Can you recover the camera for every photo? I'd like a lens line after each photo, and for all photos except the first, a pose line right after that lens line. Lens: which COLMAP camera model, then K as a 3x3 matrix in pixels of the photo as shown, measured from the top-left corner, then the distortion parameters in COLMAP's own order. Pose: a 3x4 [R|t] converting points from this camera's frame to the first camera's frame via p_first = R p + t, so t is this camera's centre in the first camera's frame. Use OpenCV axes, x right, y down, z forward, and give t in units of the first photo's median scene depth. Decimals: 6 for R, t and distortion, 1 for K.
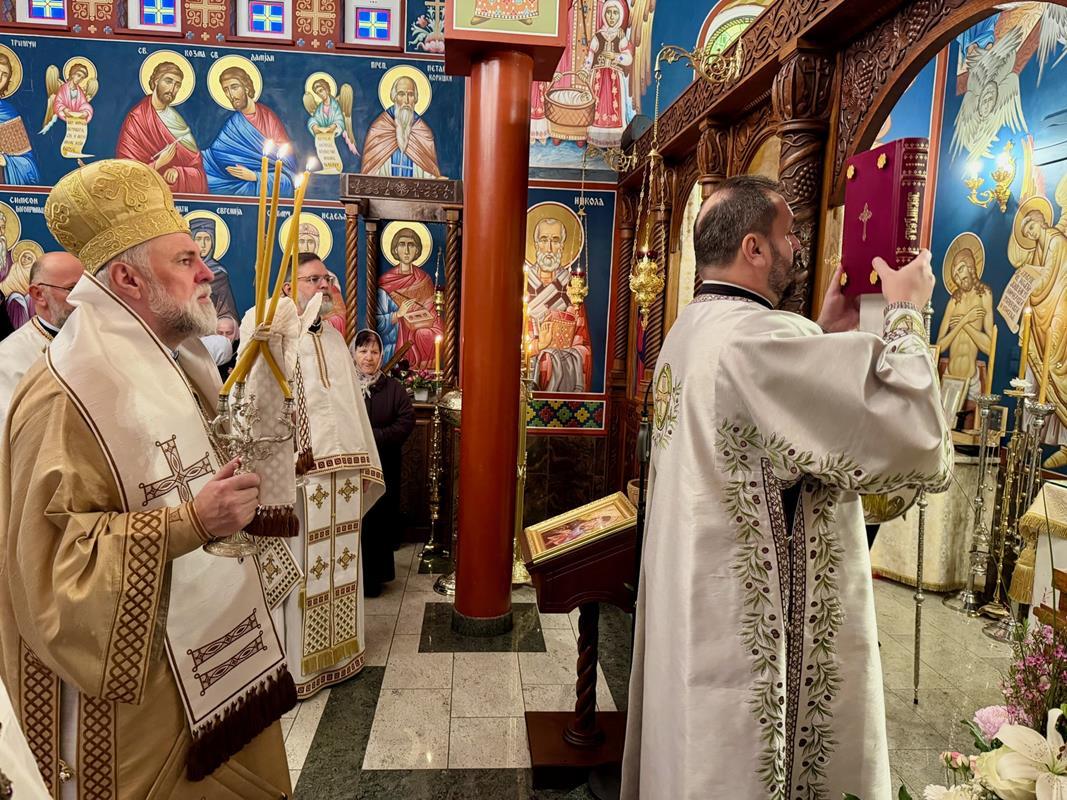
lens RADIAL K [[758.2, 0, 536.5], [0, 758.2, 401.5], [0, 0, 1]] dist [0.002846, -0.007111]
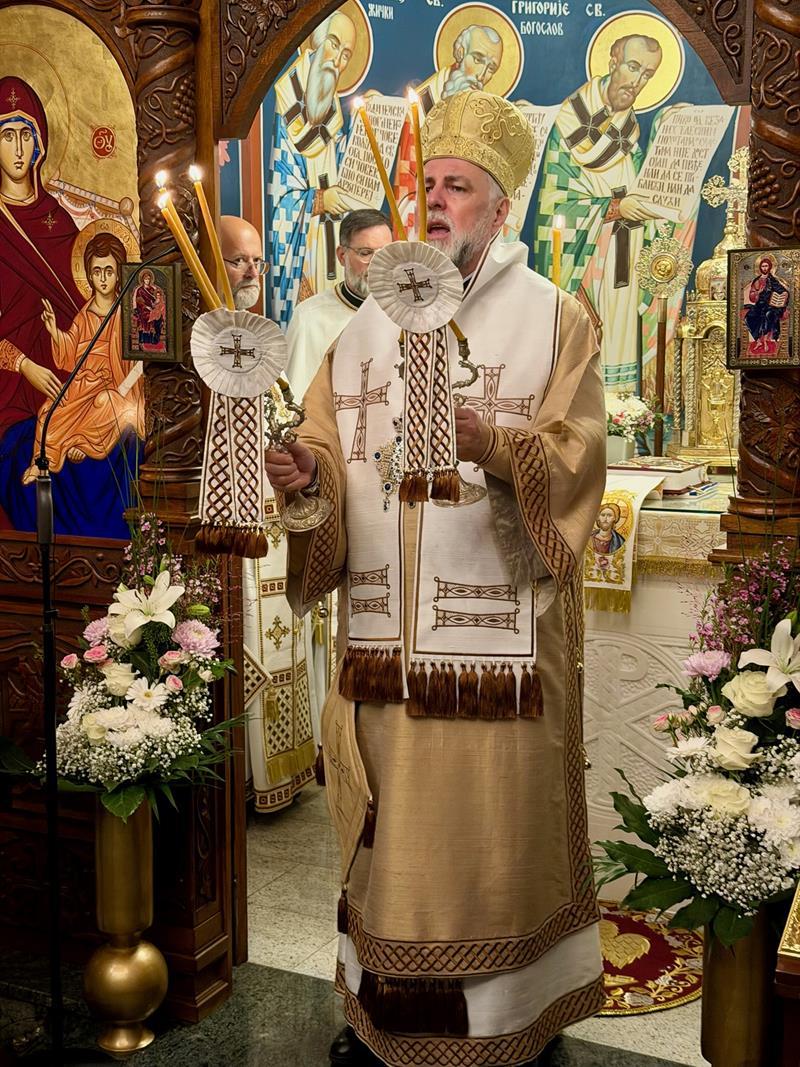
lens RADIAL K [[1470.6, 0, 392.8], [0, 1470.6, 531.8], [0, 0, 1]] dist [0.116339, -0.093496]
pose [[0.536642, -0.155213, 0.829412, -0.271311], [0.119177, 0.987025, 0.107599, -0.009370], [-0.835351, 0.041105, 0.548177, 0.043047]]
